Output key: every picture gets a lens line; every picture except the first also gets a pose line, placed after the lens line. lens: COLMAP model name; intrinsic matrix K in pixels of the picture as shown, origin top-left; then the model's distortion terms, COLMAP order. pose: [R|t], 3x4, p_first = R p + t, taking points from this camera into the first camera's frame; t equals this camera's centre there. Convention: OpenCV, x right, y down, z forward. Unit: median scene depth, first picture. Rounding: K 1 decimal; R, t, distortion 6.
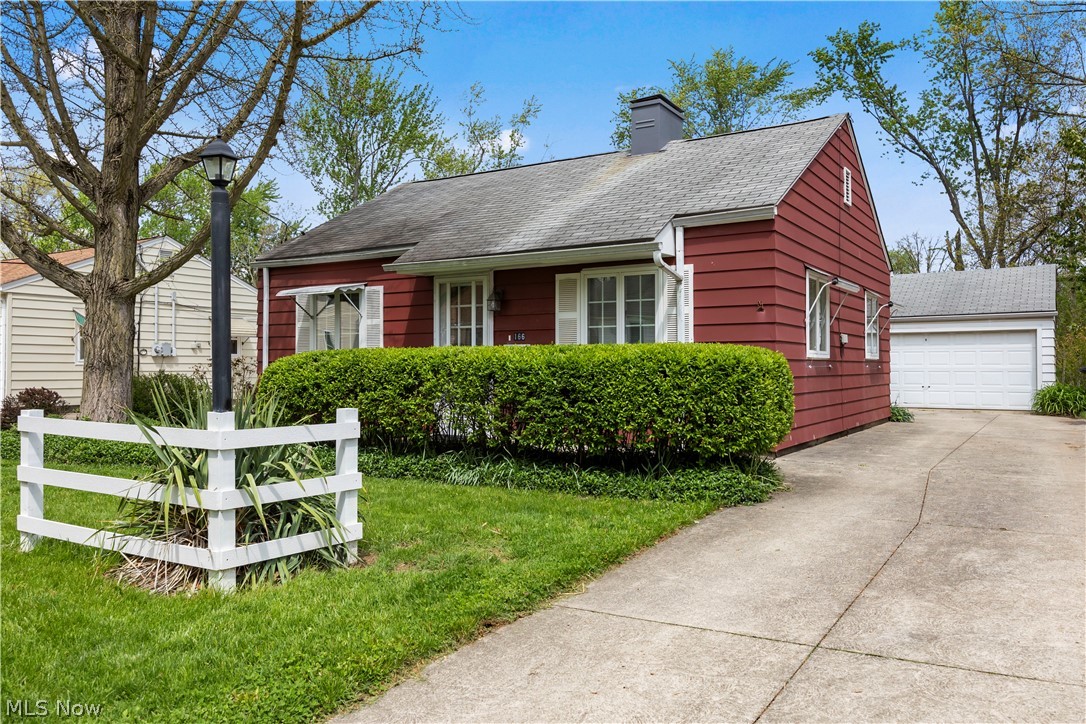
lens RADIAL K [[820.9, 0, 543.5], [0, 820.9, 362.5], [0, 0, 1]] dist [0.004122, -0.000523]
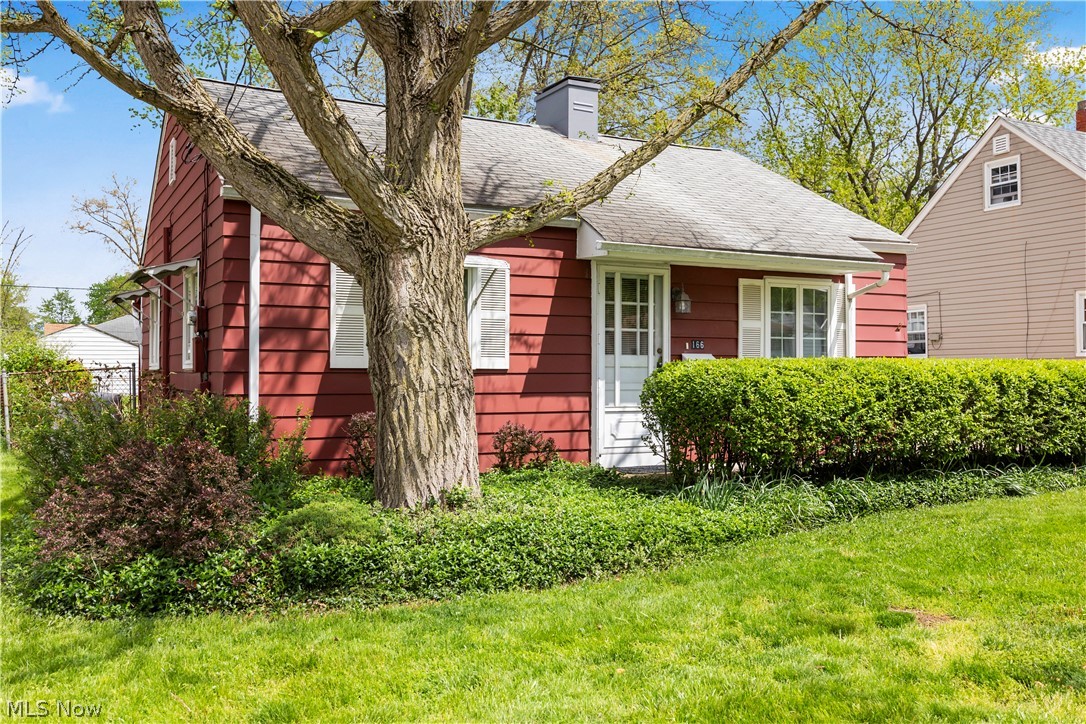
lens RADIAL K [[975.9, 0, 543.4], [0, 975.9, 363.3], [0, 0, 1]] dist [-0.007781, 0.000334]
pose [[0.501054, 0.011518, 0.865339, -0.997042], [-0.003745, 0.999931, -0.011141, -0.000527], [-0.865408, 0.002342, 0.501063, 0.628668]]
